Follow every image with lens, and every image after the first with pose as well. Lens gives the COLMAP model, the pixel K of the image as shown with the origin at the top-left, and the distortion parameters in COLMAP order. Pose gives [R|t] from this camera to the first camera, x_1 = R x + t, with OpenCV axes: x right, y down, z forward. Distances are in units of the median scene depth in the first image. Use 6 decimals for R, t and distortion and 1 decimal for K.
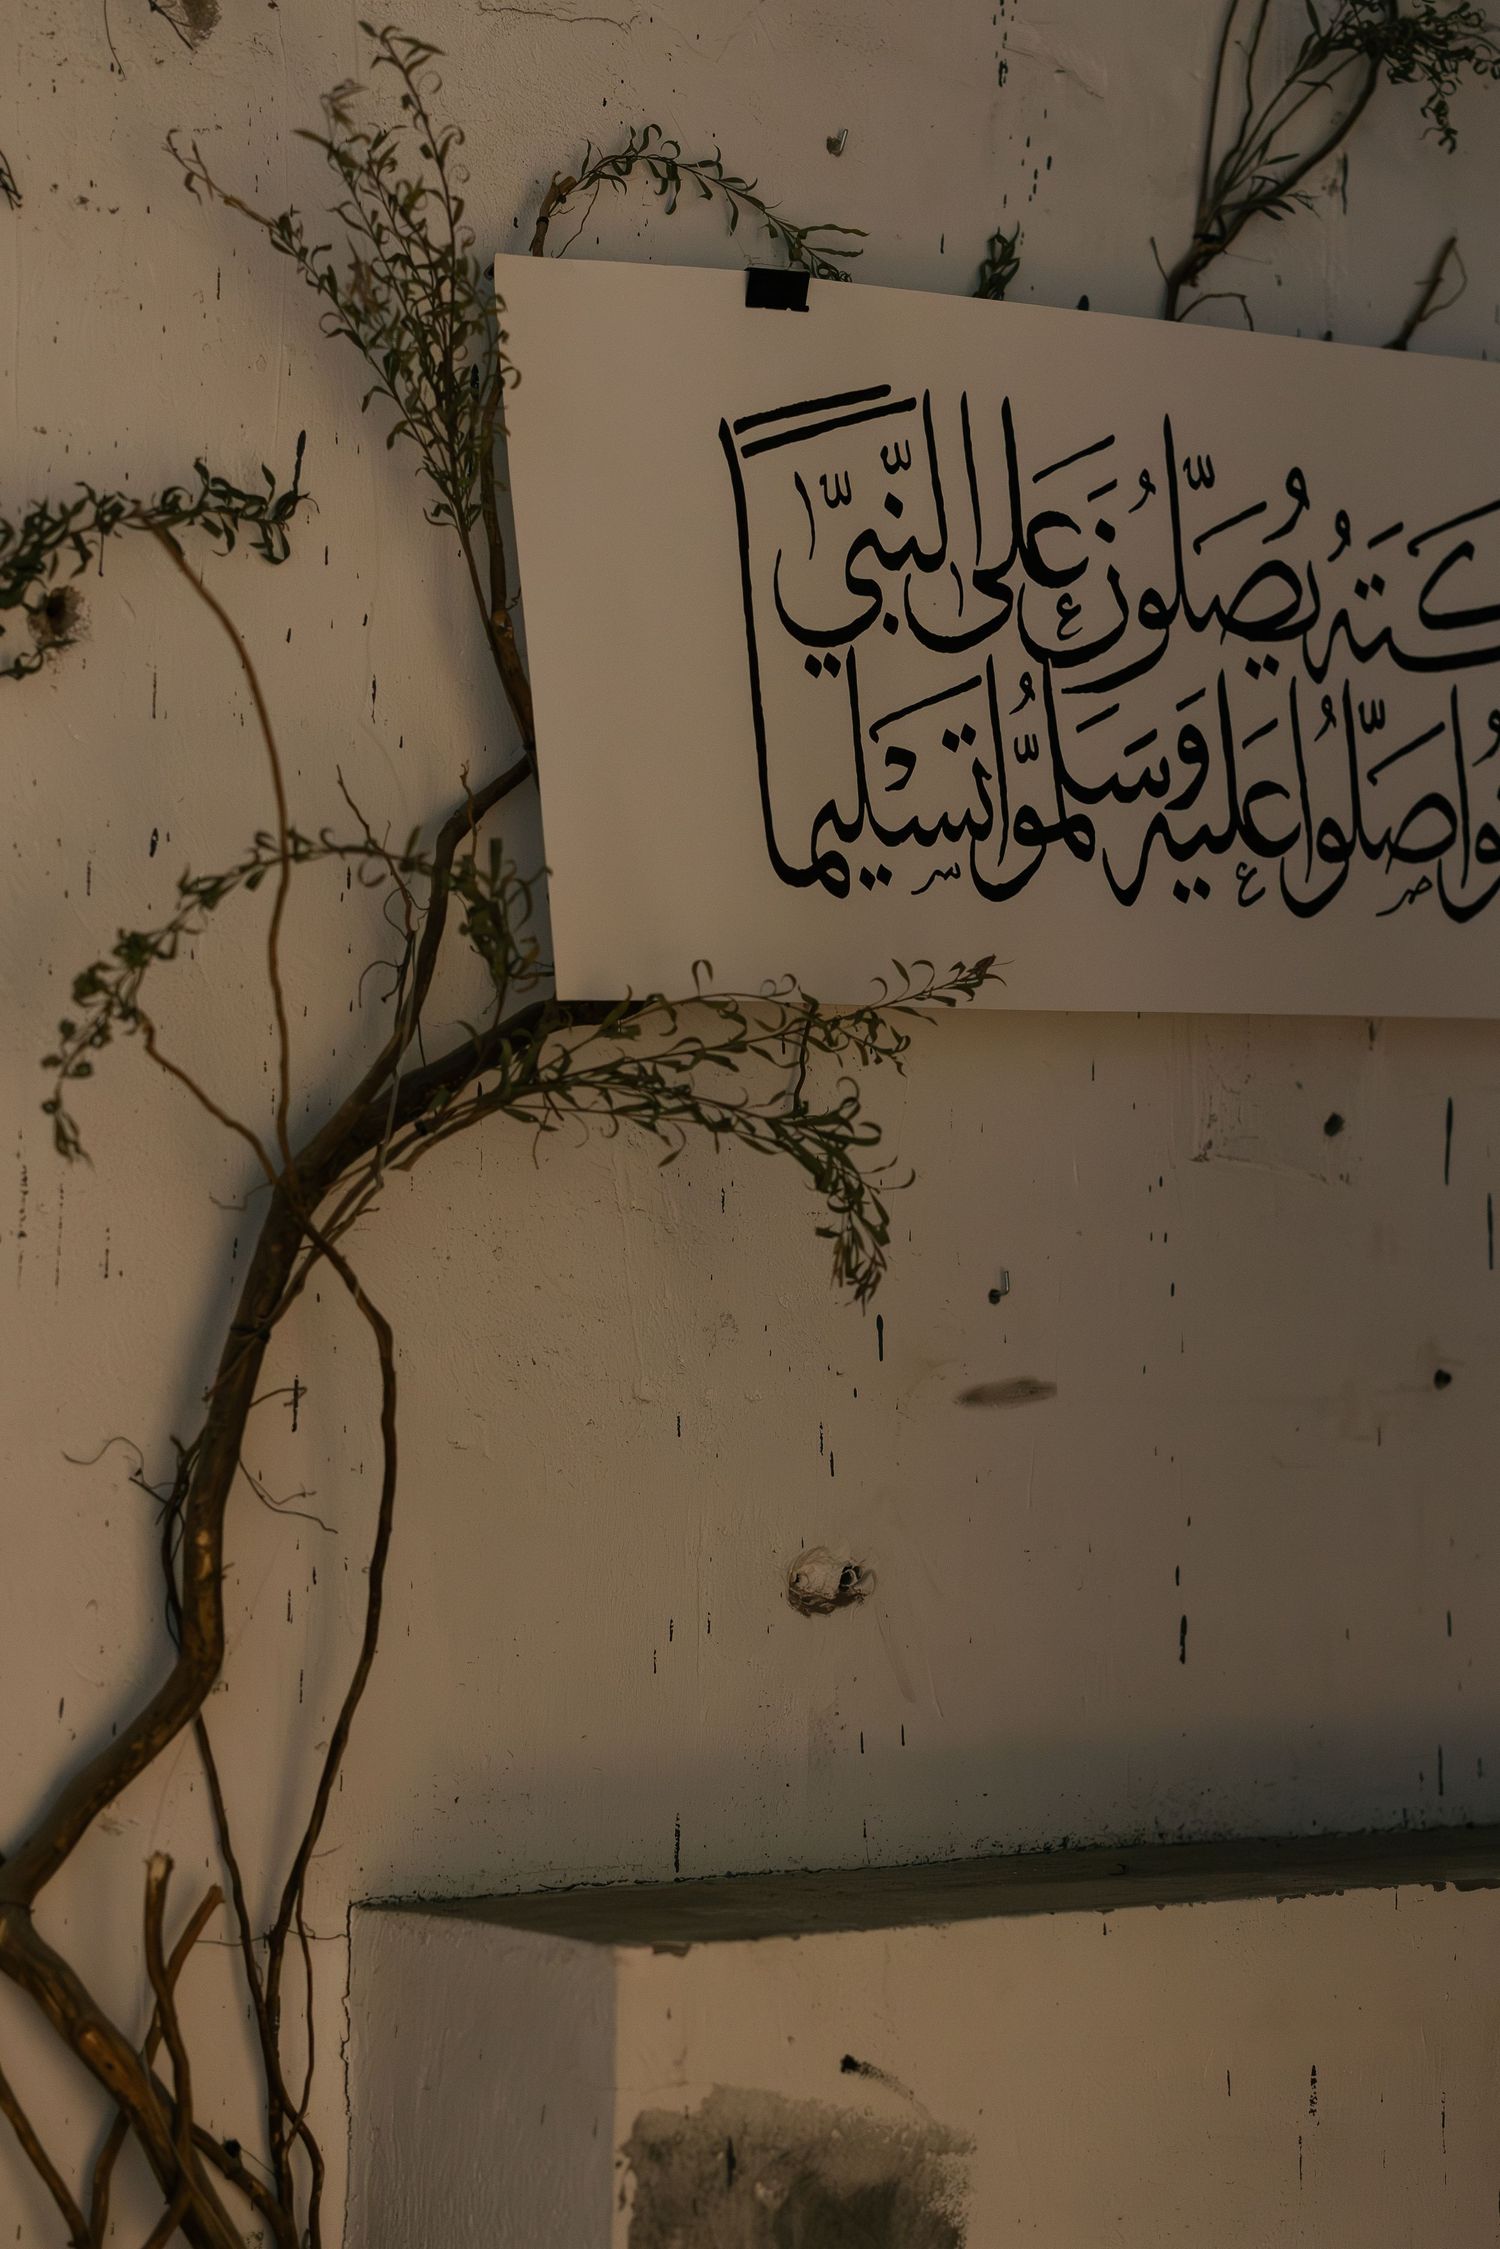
lens RADIAL K [[5158.2, 0, 746.2], [0, 5158.2, 1134.0], [0, 0, 1]] dist [-0.011499, 0.000000]
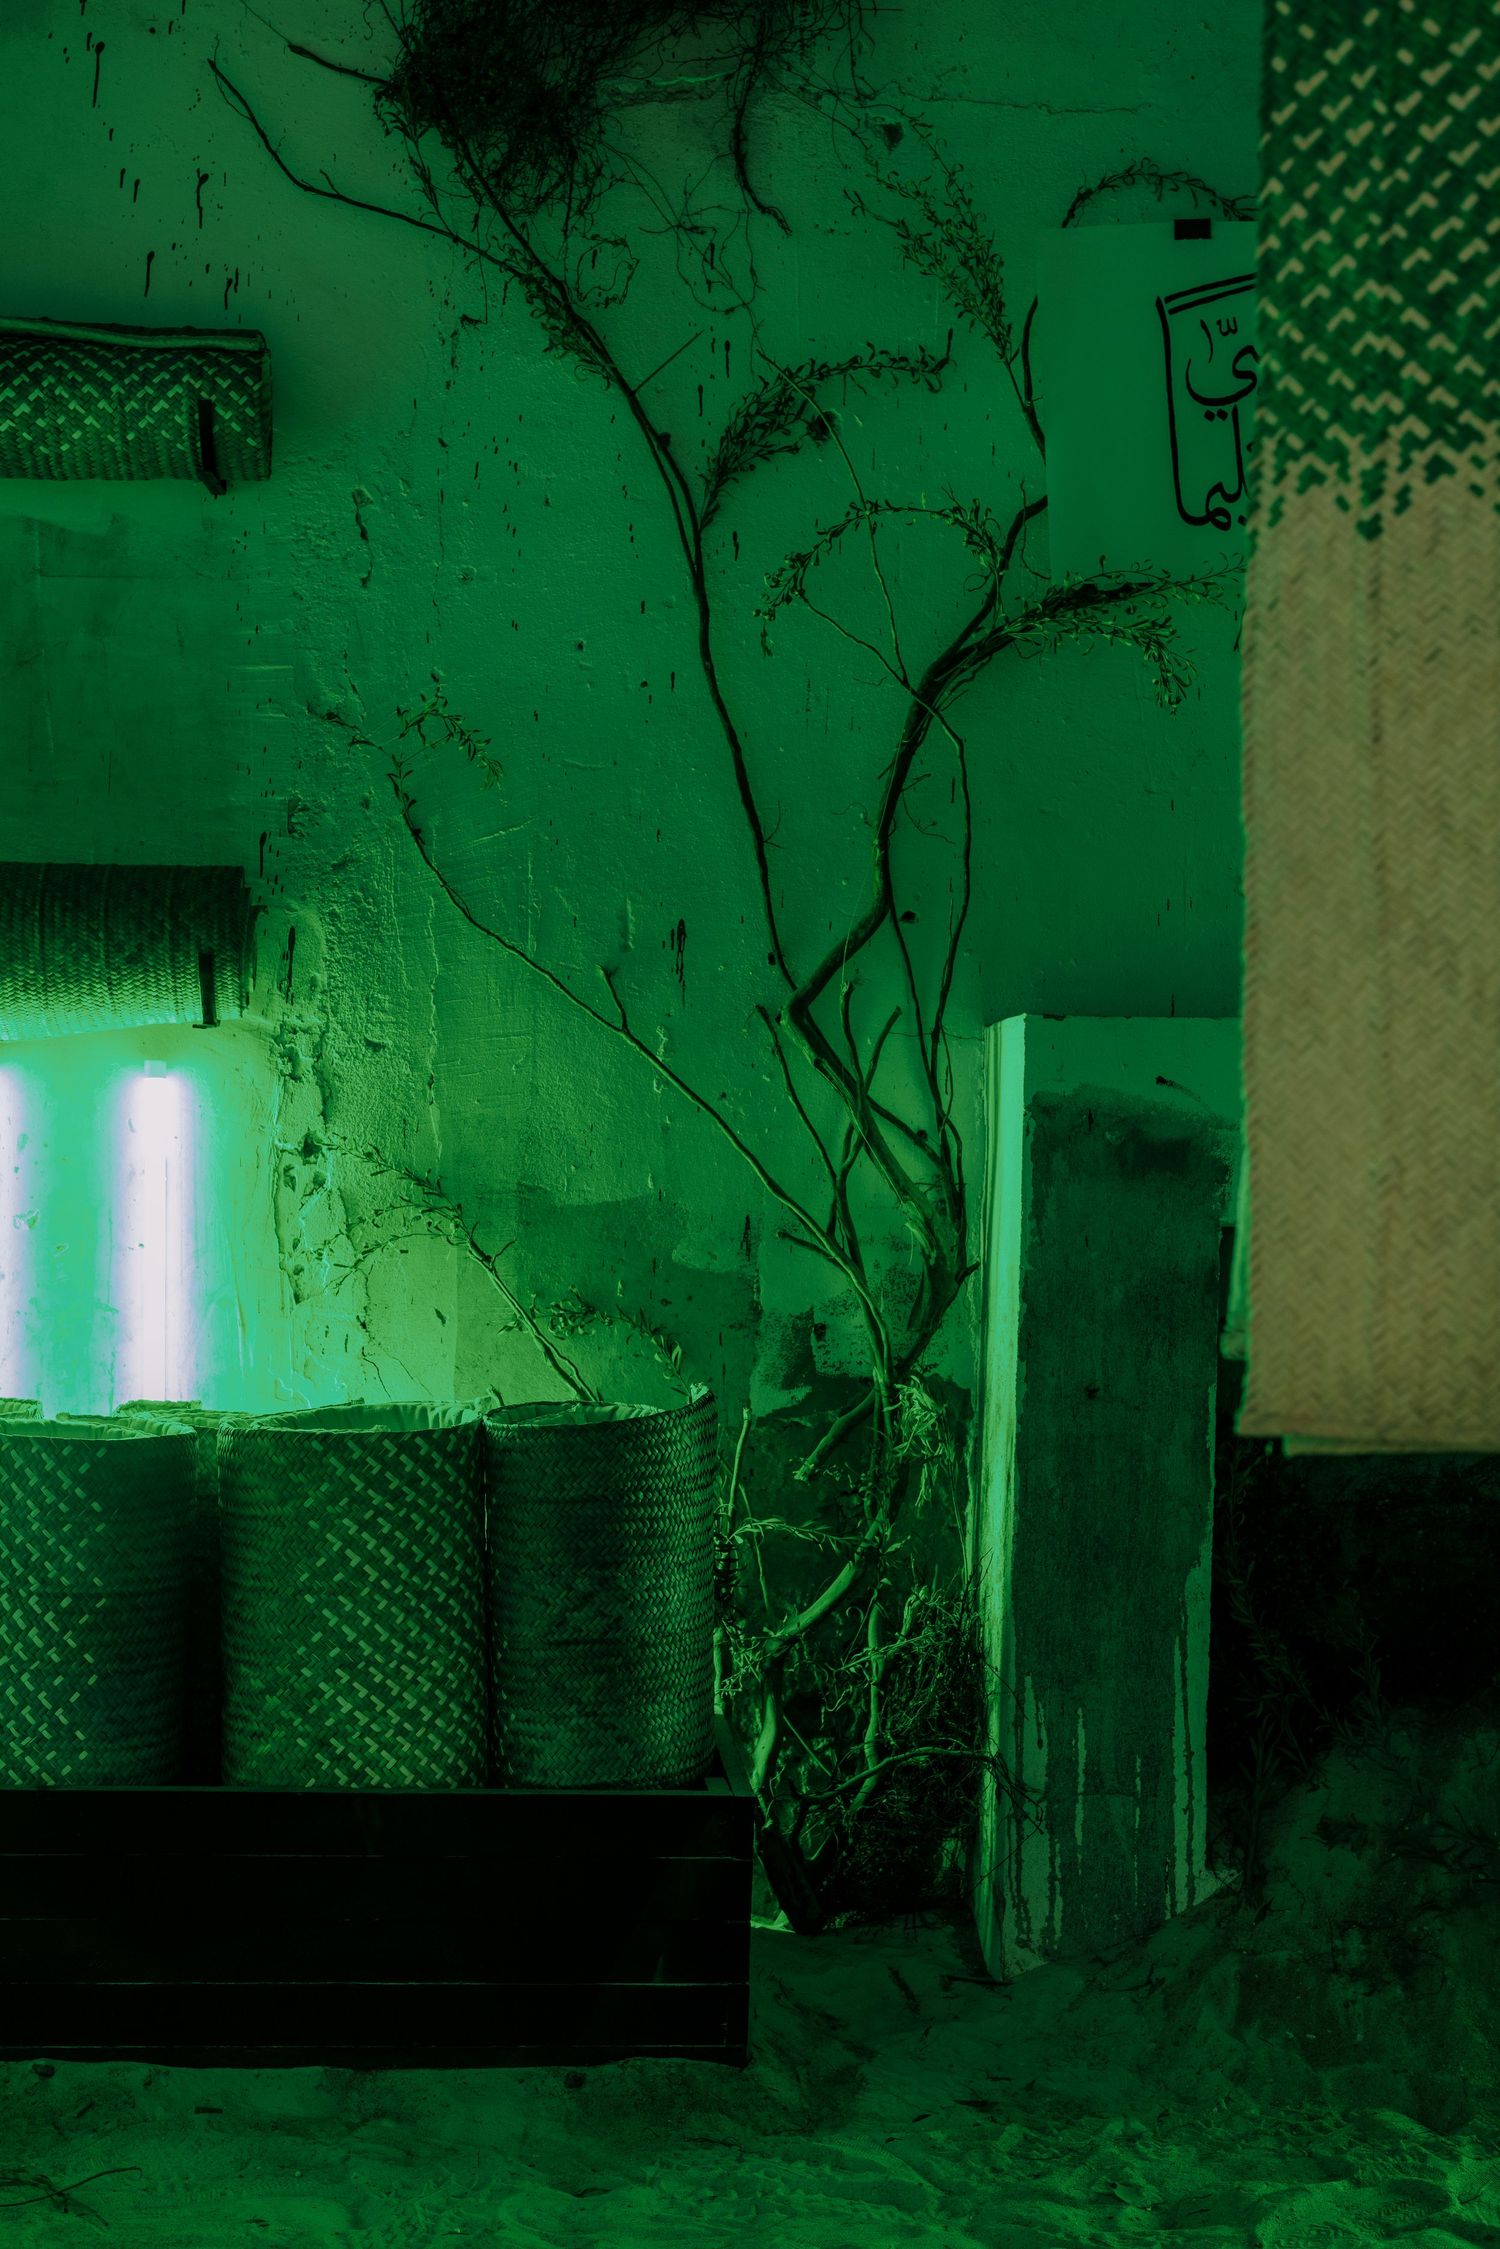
lens RADIAL K [[3259.2, 0, 846.0], [0, 3259.2, 1234.0], [0, 0, 1]] dist [0.009175, 0.000000]
pose [[0.859612, 0.001500, -0.510945, 0.530560], [0.024080, 0.998766, 0.043444, 0.166048], [0.510379, -0.049648, 0.858515, -0.178115]]
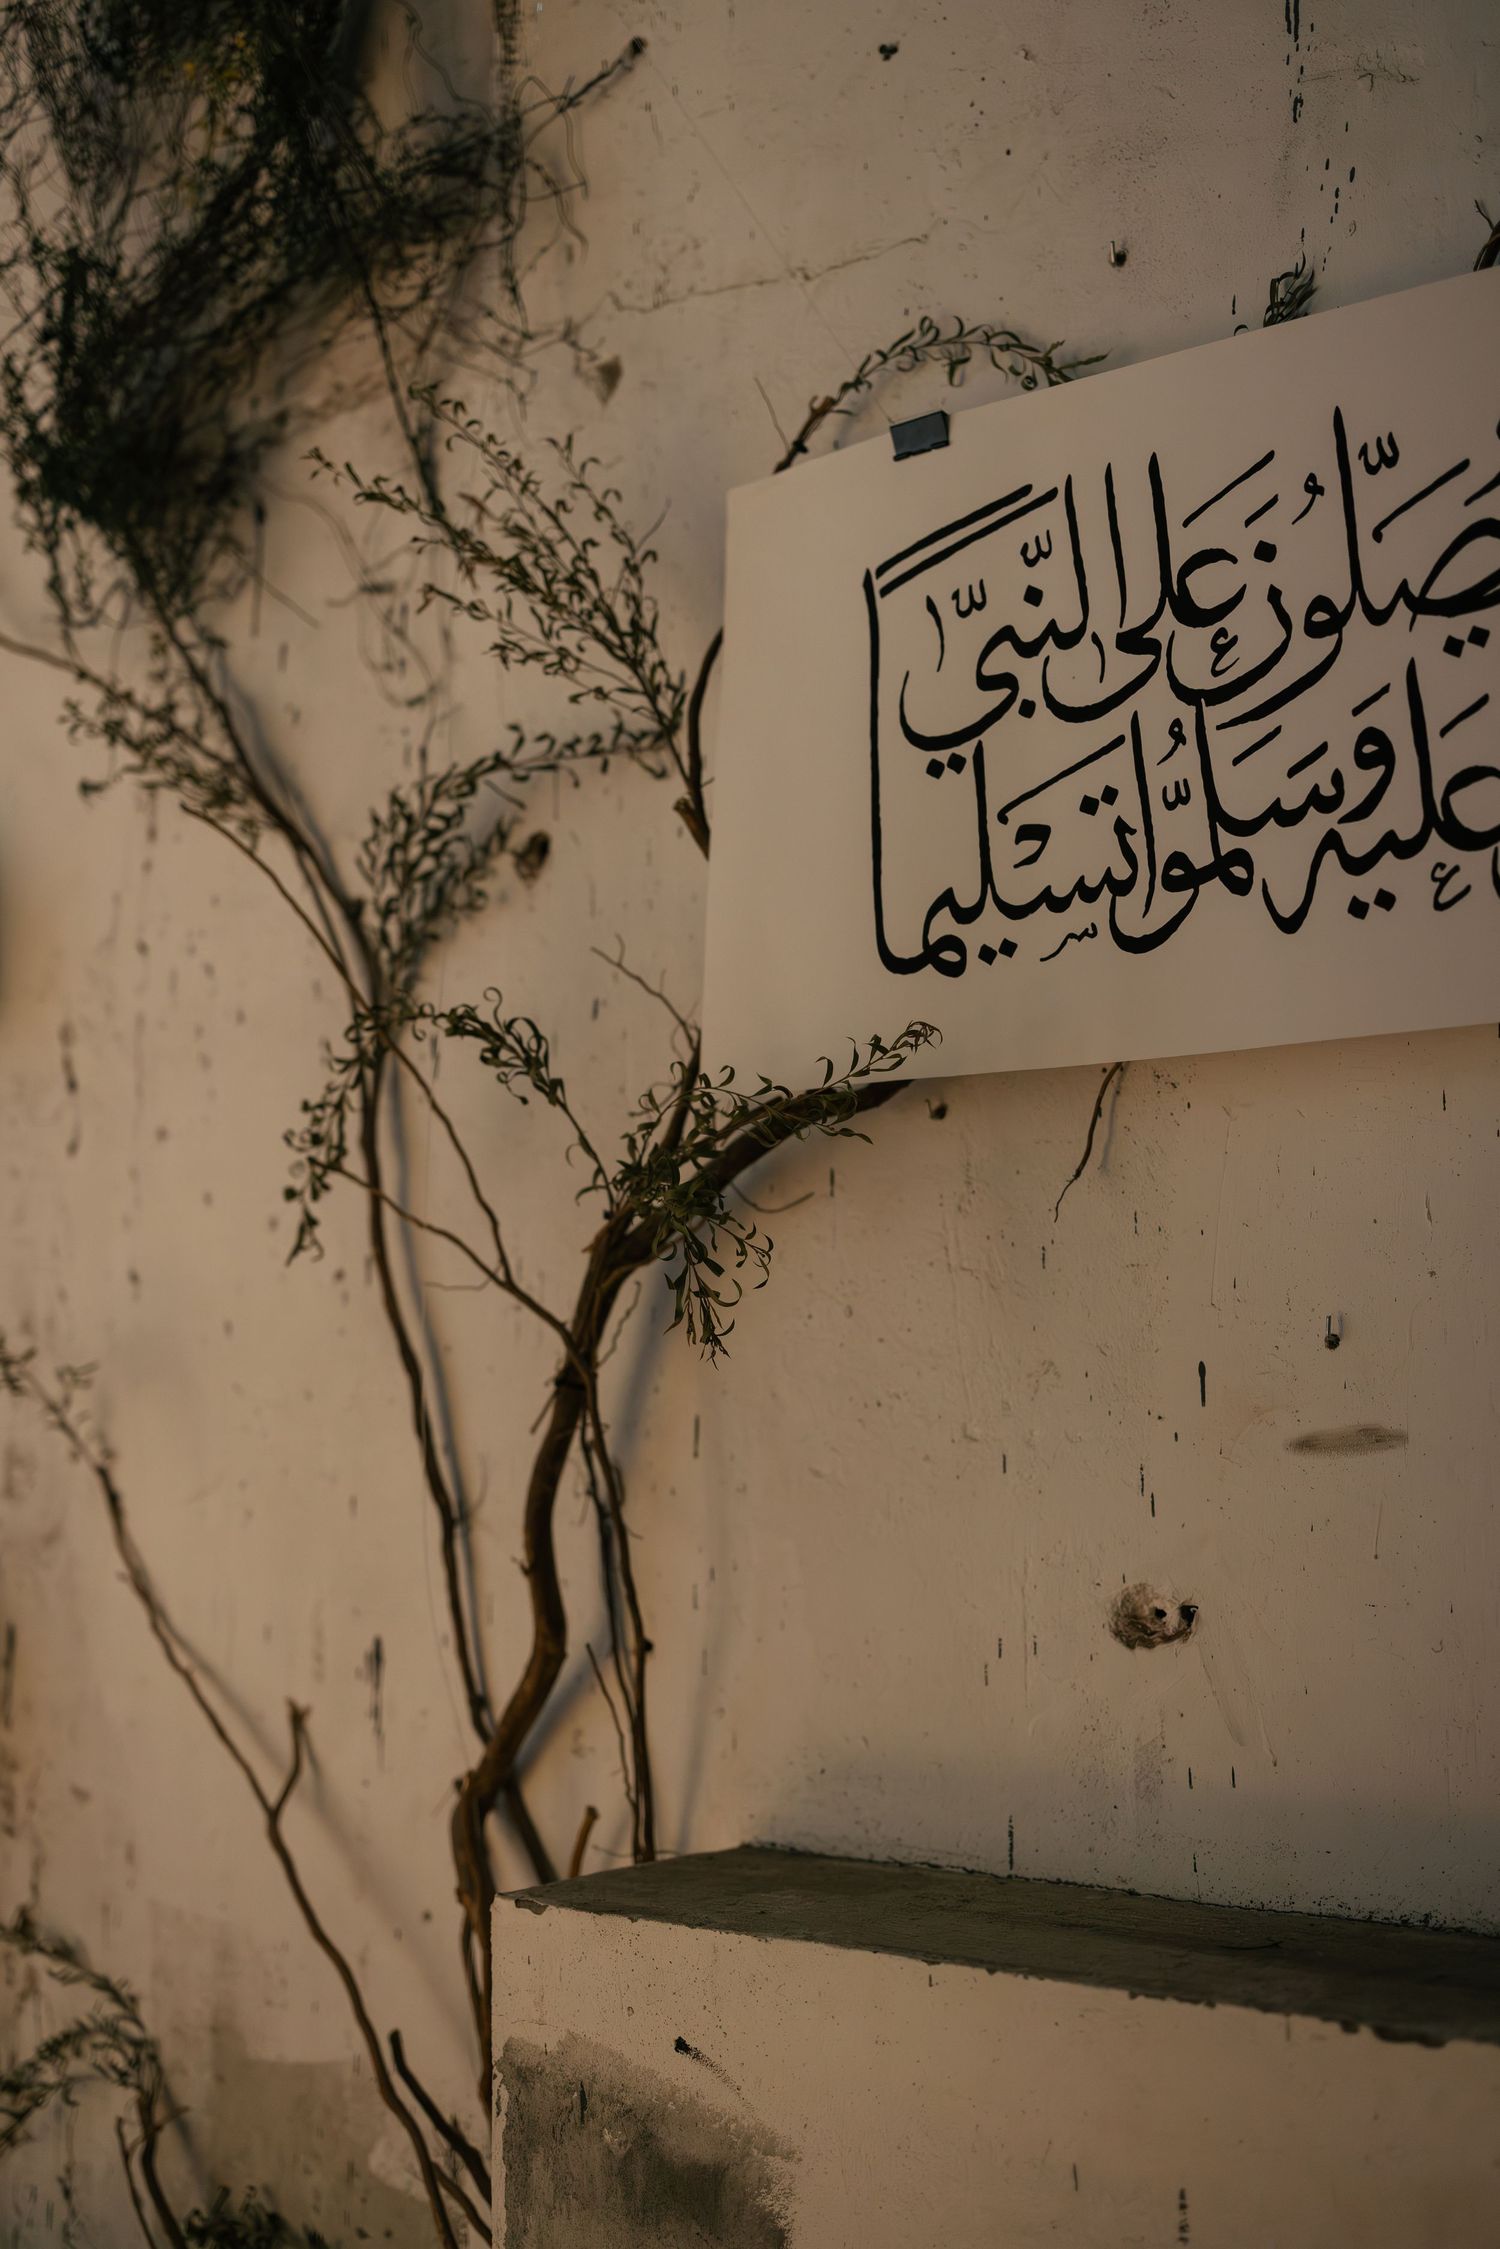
lens RADIAL K [[3259.2, 0, 752.2], [0, 3259.2, 1124.3], [0, 0, 1]] dist [0.009175, 0.000000]
pose [[0.222080, -0.067277, -0.972705, 0.656009], [0.047919, 0.997164, -0.058029, 0.021995], [0.973850, -0.033724, 0.224674, 0.787345]]
